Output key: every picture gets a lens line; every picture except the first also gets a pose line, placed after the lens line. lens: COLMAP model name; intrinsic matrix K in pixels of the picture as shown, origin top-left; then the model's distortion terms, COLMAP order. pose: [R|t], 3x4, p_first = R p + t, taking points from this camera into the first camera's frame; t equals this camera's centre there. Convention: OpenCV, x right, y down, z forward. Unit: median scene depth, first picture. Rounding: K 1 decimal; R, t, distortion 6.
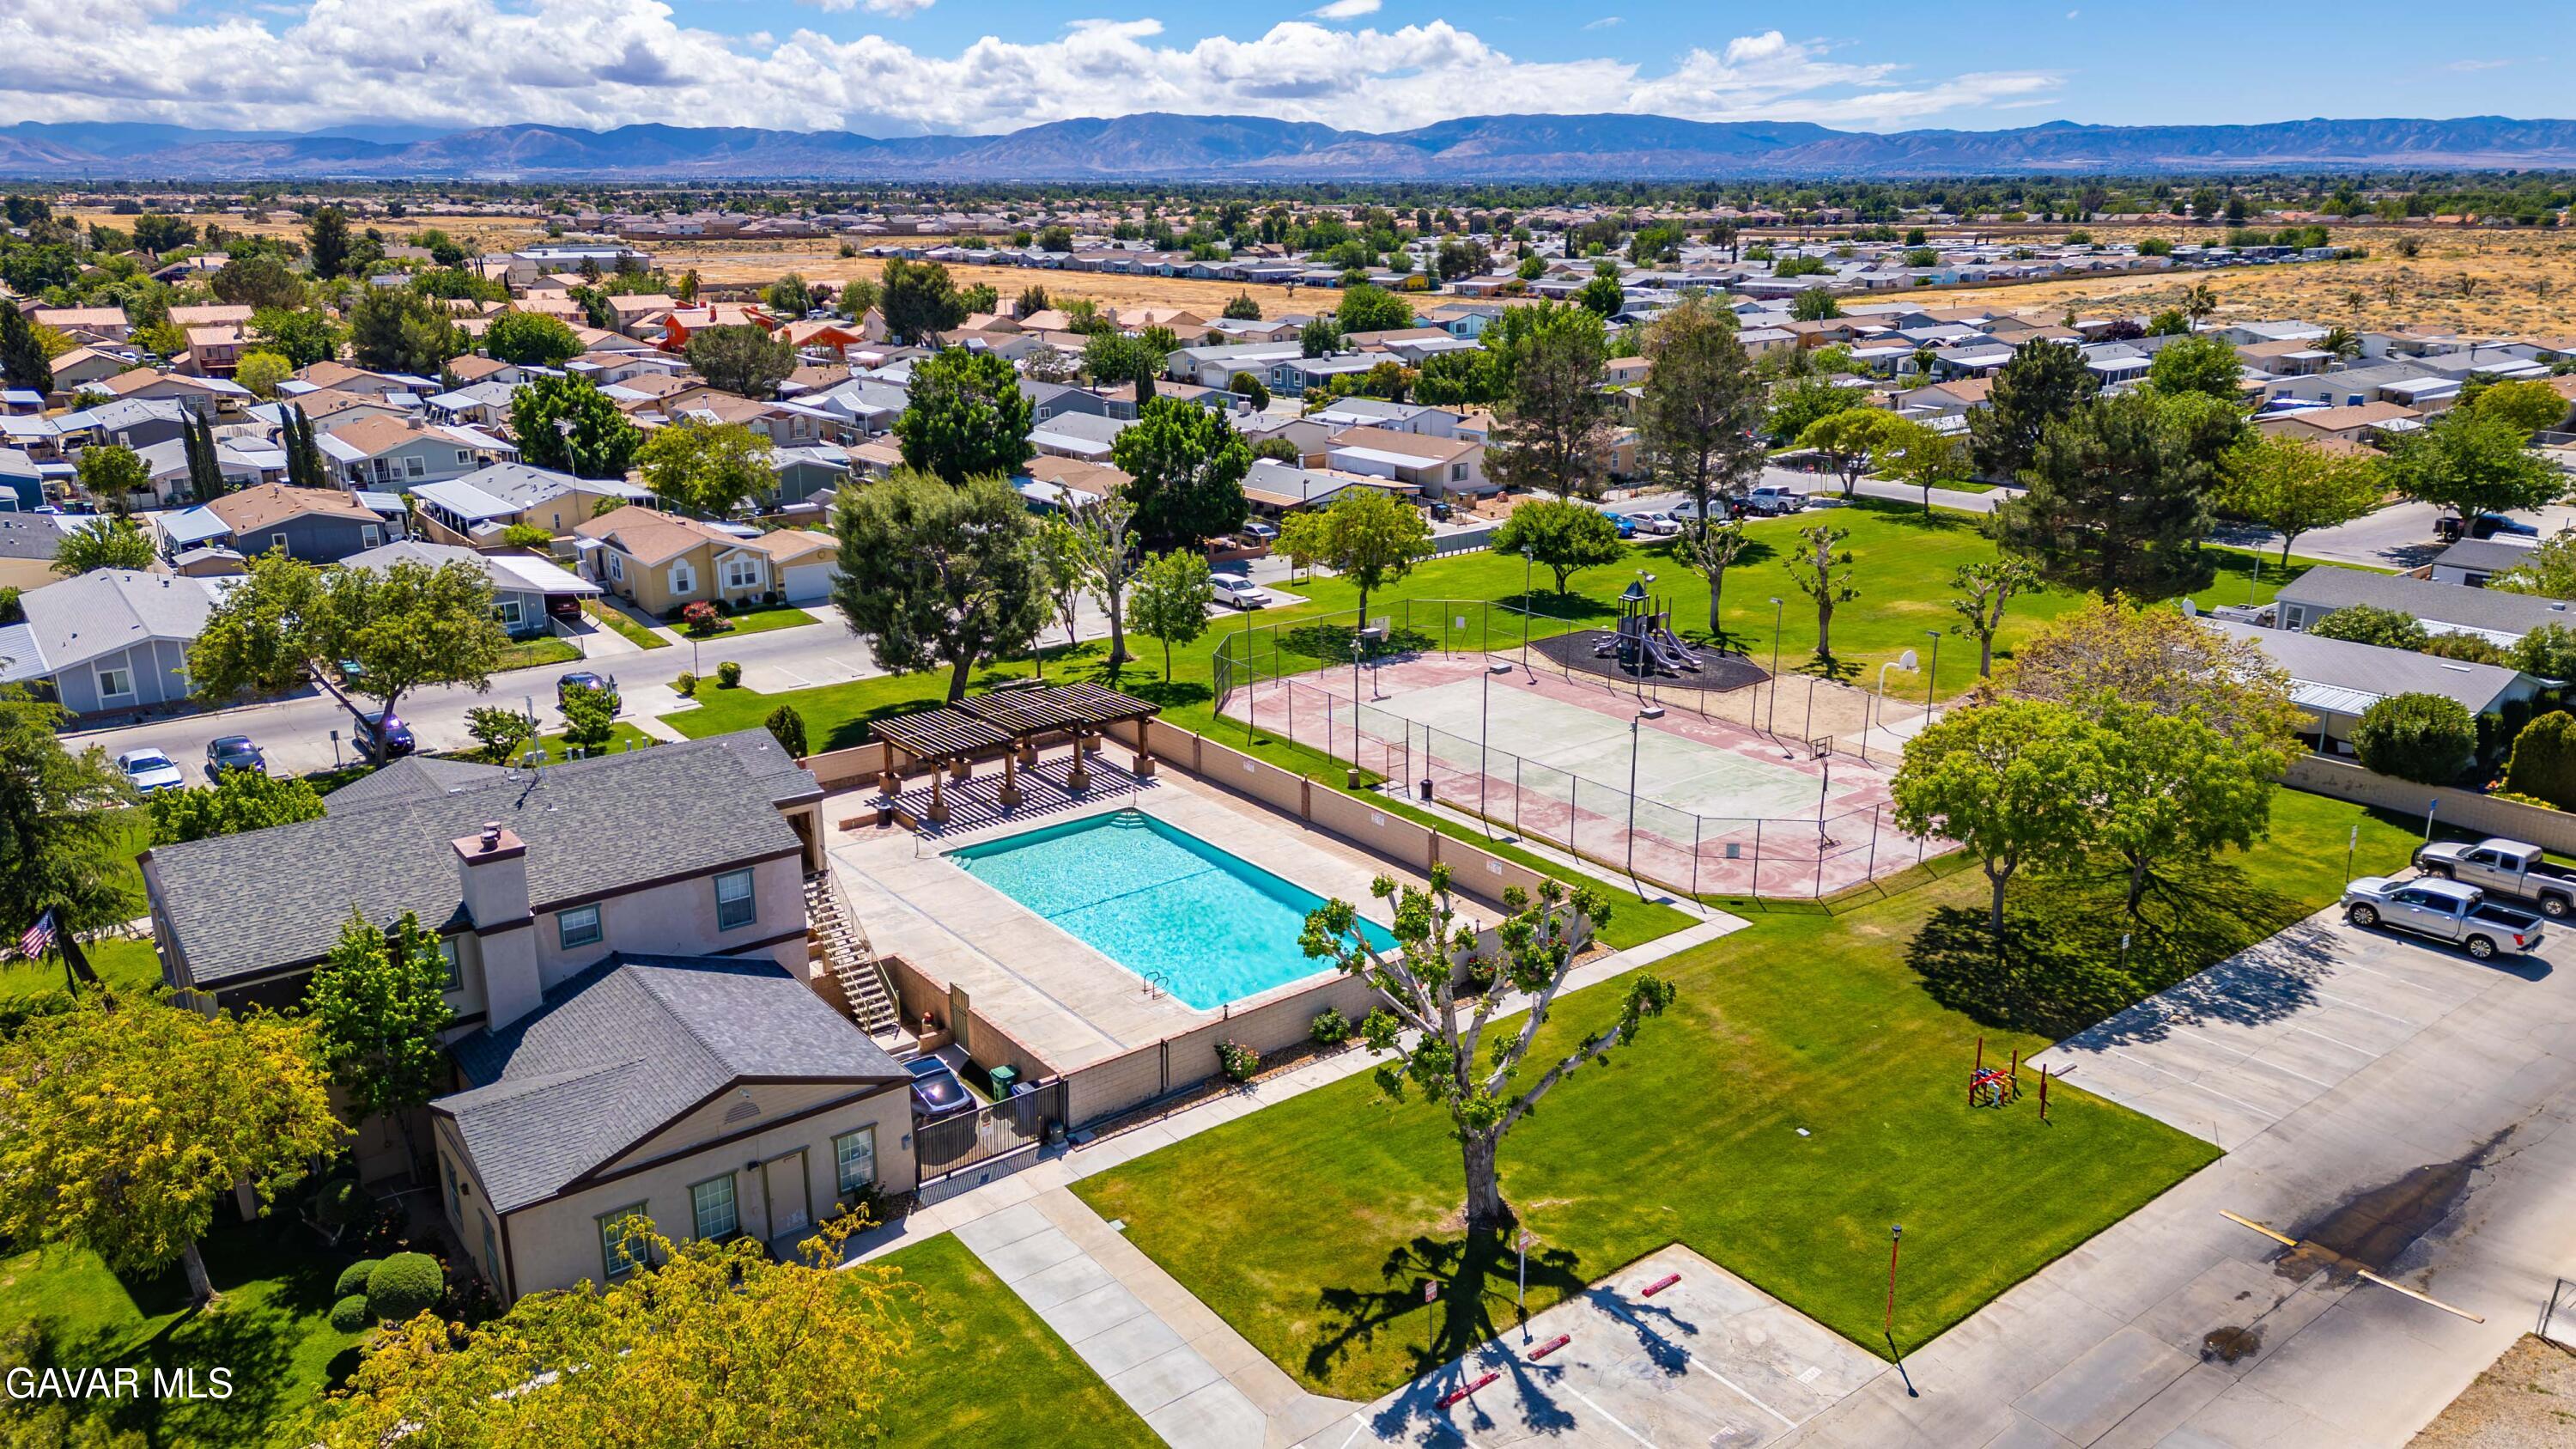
lens RADIAL K [[1762.6, 0, 1288.0], [0, 1762.6, 724.5], [0, 0, 1]] dist [0.078443, -0.002600]
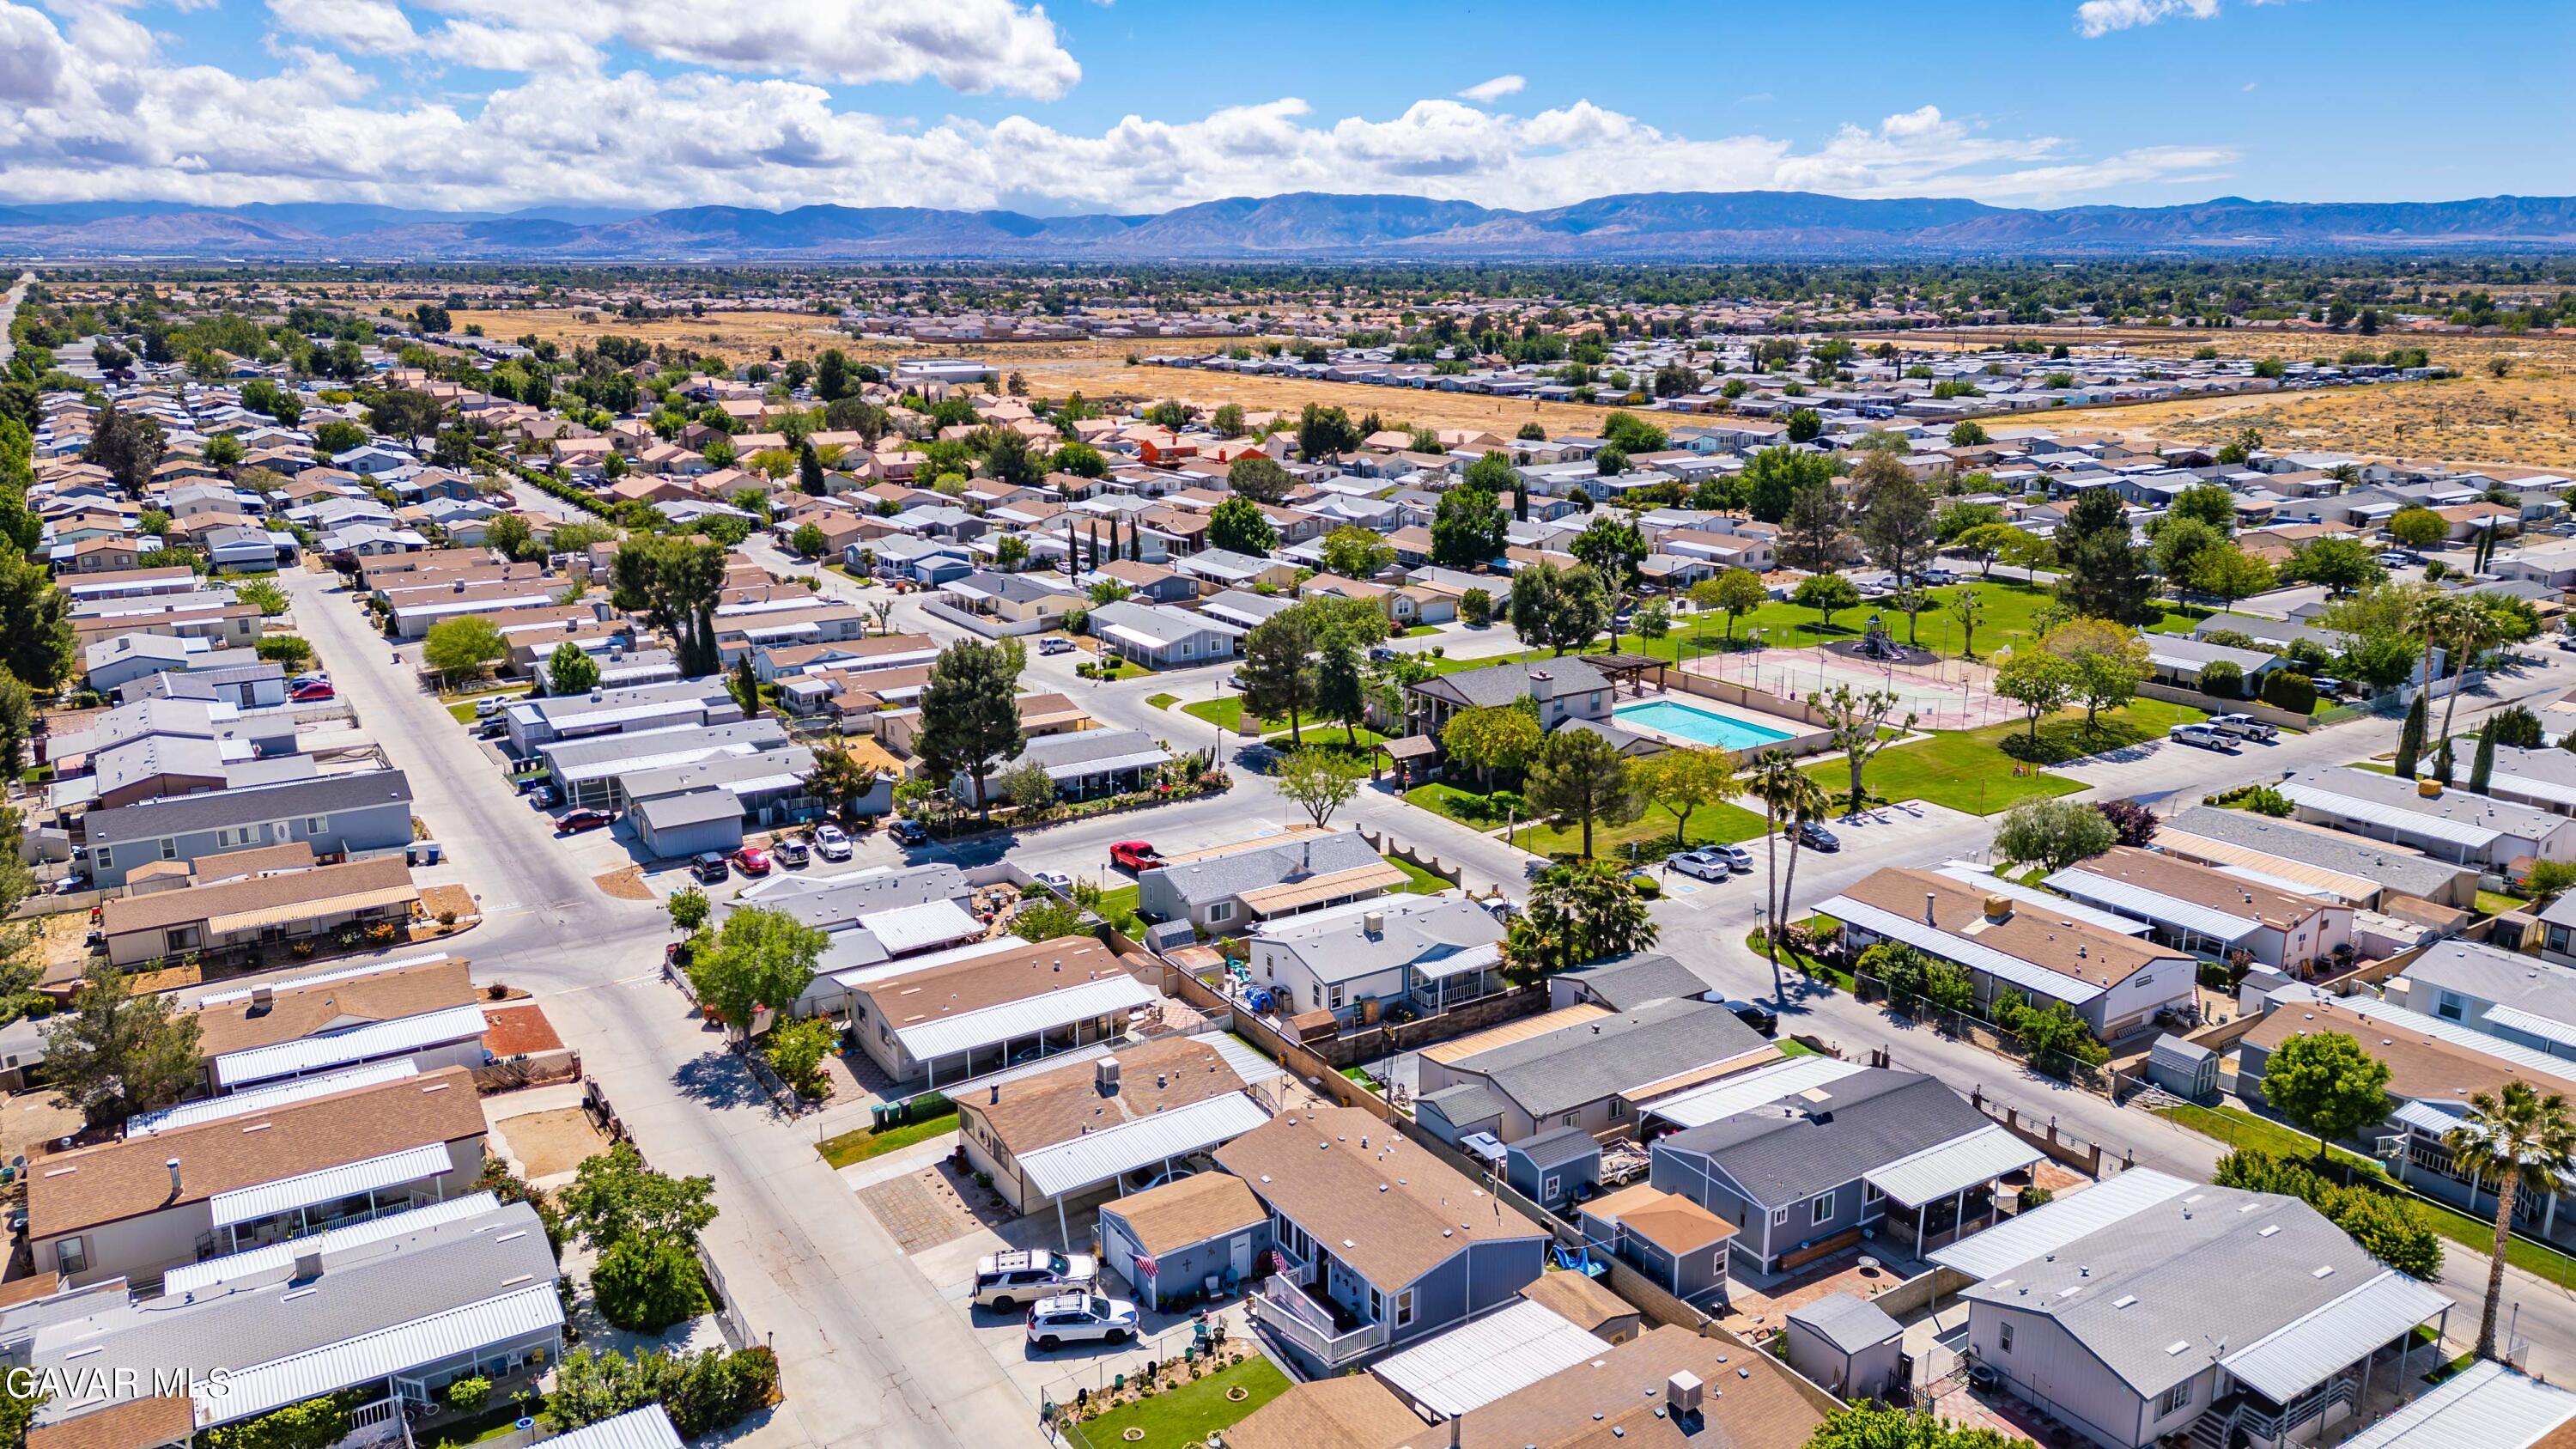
lens RADIAL K [[1762.6, 0, 1288.0], [0, 1762.6, 724.5], [0, 0, 1]] dist [0.078443, -0.002600]
pose [[0.996937, 0.021005, -0.075333, -0.105998], [-0.023896, 0.999004, -0.037675, 0.046060], [0.074466, 0.039360, 0.996446, -0.361654]]
